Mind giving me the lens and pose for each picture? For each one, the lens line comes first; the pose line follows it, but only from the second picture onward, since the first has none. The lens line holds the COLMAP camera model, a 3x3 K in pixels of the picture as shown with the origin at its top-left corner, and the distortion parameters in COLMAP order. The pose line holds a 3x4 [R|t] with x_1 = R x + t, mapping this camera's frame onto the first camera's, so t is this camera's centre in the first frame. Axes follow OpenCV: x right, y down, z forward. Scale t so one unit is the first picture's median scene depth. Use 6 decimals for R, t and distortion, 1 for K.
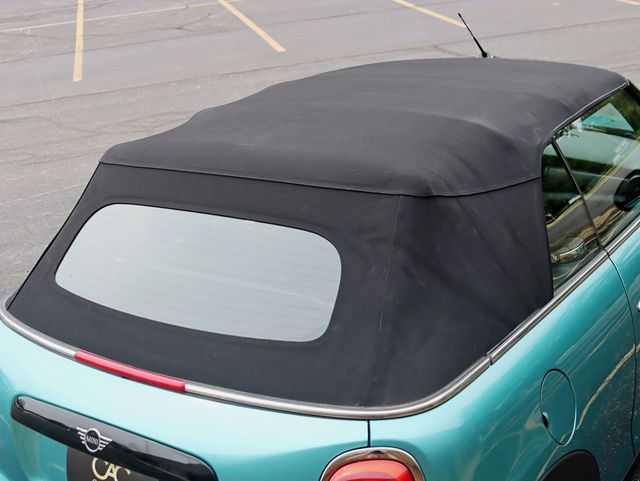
lens RADIAL K [[855.0, 0, 320.0], [0, 855.0, 240.5], [0, 0, 1]] dist [0.011386, -0.355070]
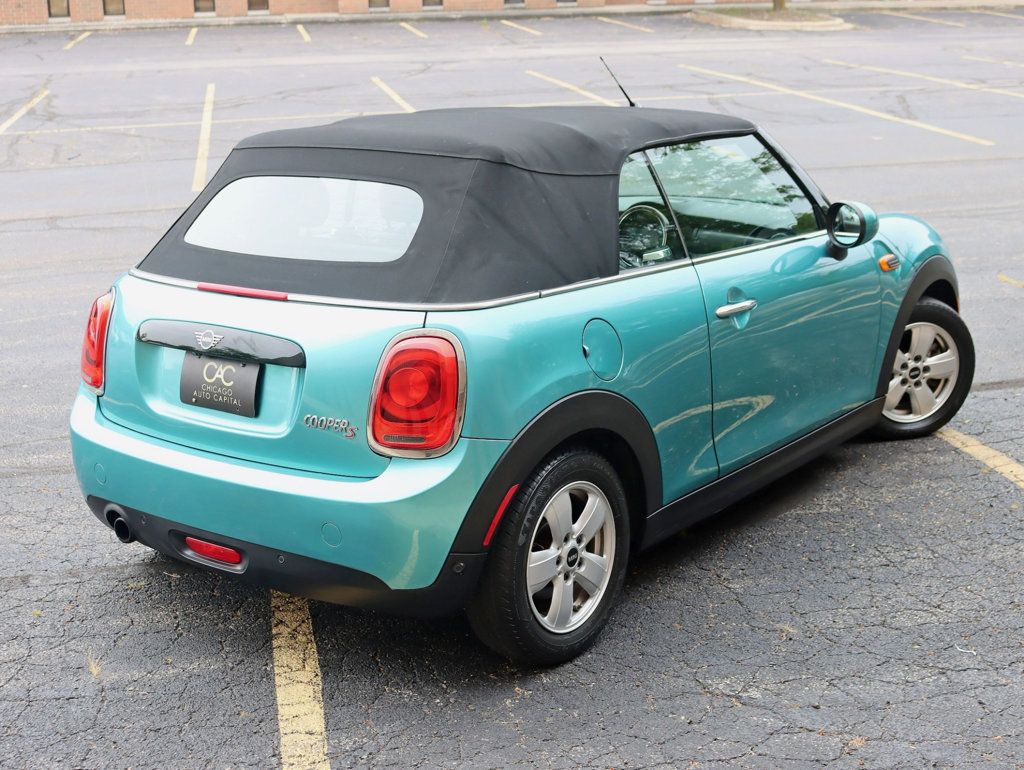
lens RADIAL K [[1368.1, 0, 512.0], [0, 1368.1, 385.0], [0, 0, 1]] dist [0.011386, -0.355070]
pose [[0.996898, 0.070393, -0.035191, 0.216040], [-0.073509, 0.992574, -0.096924, 0.416412], [0.028107, 0.099210, 0.994669, -0.831549]]
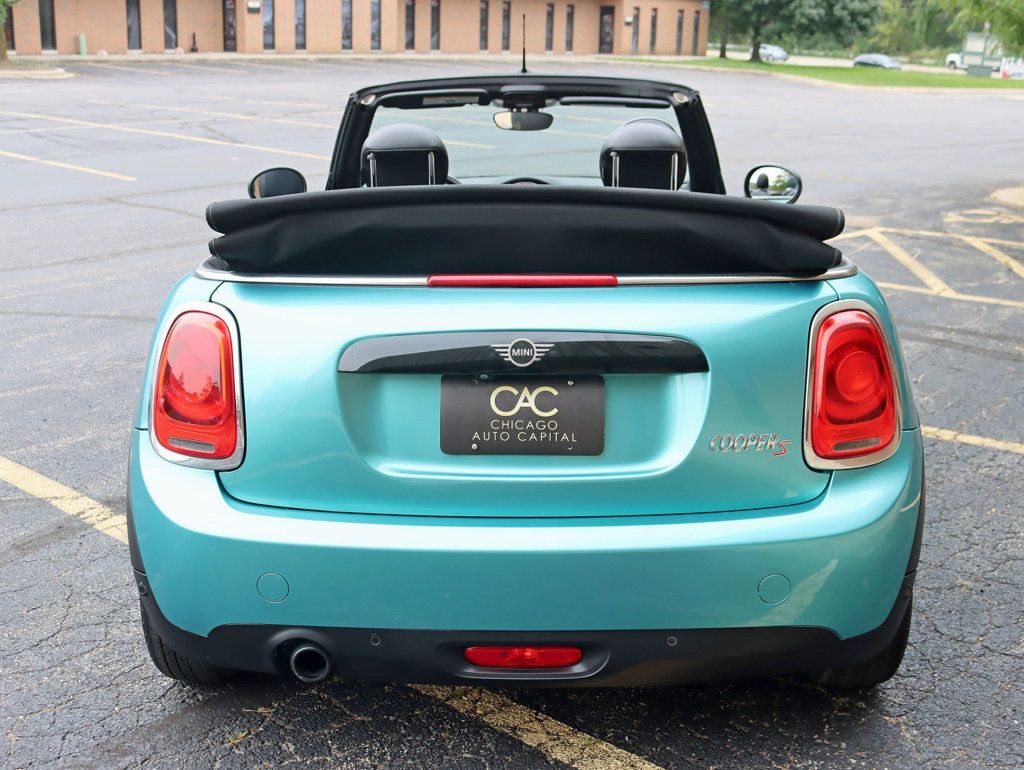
lens RADIAL K [[1123.0, 0, 491.4], [0, 1123.0, 385.8], [0, 0, 1]] dist [-0.023741, -0.149523]
pose [[0.839969, -0.058545, 0.539467, -0.802960], [0.117272, 0.990254, -0.075131, 0.314976], [-0.529811, 0.126372, 0.838648, 0.103970]]
